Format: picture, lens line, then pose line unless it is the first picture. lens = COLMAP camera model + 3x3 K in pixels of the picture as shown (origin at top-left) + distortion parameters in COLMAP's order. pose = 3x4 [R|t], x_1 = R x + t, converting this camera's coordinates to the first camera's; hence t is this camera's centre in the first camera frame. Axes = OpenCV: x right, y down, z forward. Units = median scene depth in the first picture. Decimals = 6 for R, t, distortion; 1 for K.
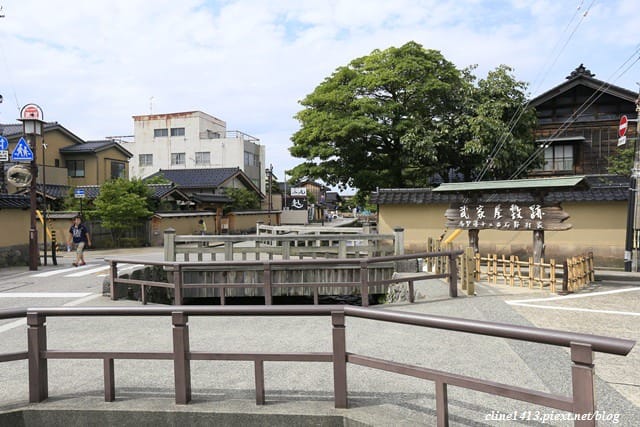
lens RADIAL K [[465.9, 0, 320.0], [0, 465.9, 213.5], [0, 0, 1]] dist [0.000028, -0.000033]
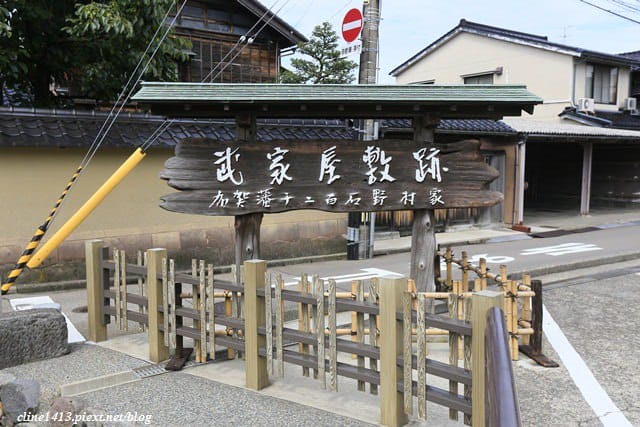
lens RADIAL K [[580.6, 0, 320.0], [0, 580.6, 213.5], [0, 0, 1]] dist [0.004224, 0.002021]
pose [[0.586466, -0.066580, 0.807233, -0.006409], [0.005650, 0.996928, 0.078121, -0.001123], [-0.809954, -0.041254, 0.585040, 0.707433]]
